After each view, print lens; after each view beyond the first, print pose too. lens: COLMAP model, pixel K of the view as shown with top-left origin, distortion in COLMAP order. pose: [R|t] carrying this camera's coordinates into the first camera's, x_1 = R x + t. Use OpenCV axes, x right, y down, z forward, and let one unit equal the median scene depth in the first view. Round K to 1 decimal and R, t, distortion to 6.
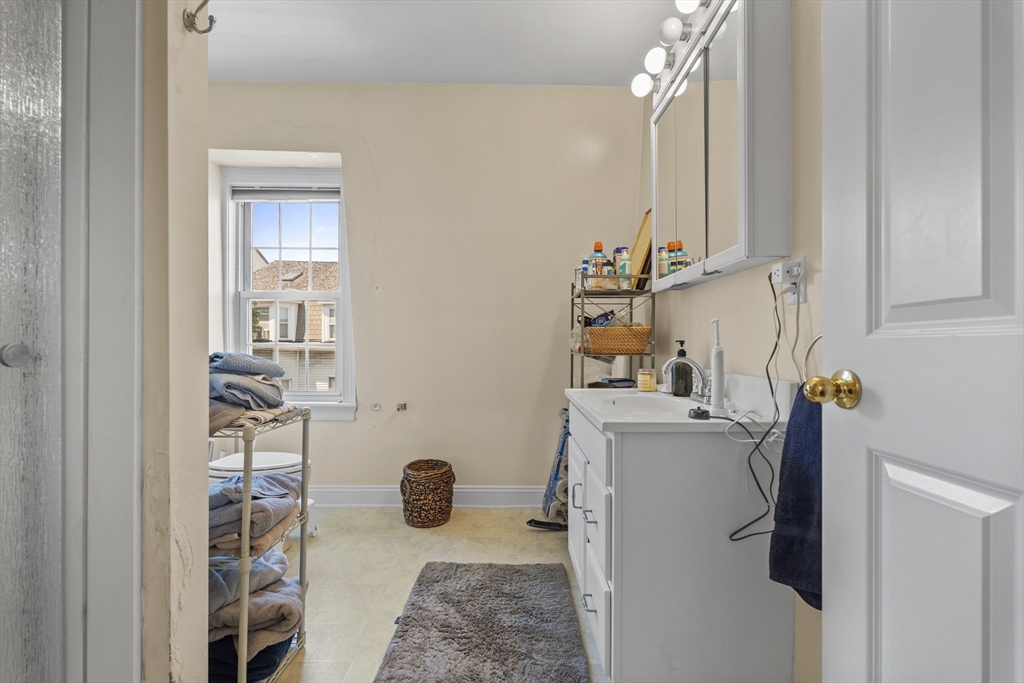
lens RADIAL K [[454.9, 0, 513.6], [0, 454.9, 343.0], [0, 0, 1]] dist [-0.001632, 0.000108]
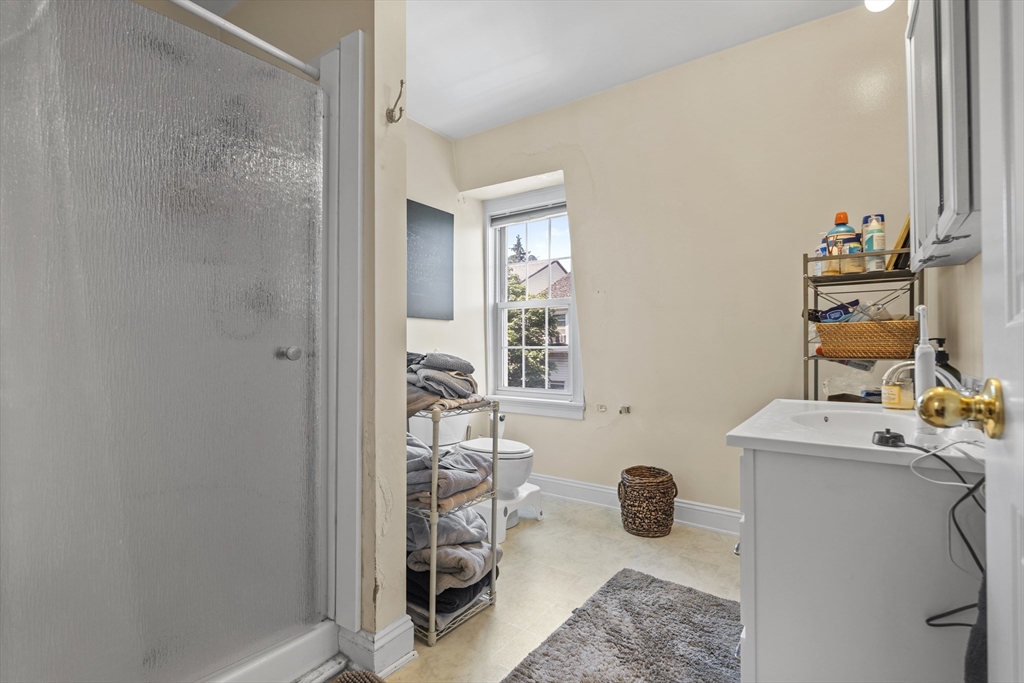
lens RADIAL K [[477.8, 0, 511.1], [0, 477.8, 340.4], [0, 0, 1]] dist [-0.001726, 0.002223]
pose [[0.809030, -0.013349, -0.587615, 0.224806], [0.006123, 0.999879, -0.014286, 0.003560], [0.587735, 0.007960, 0.809014, 0.016960]]
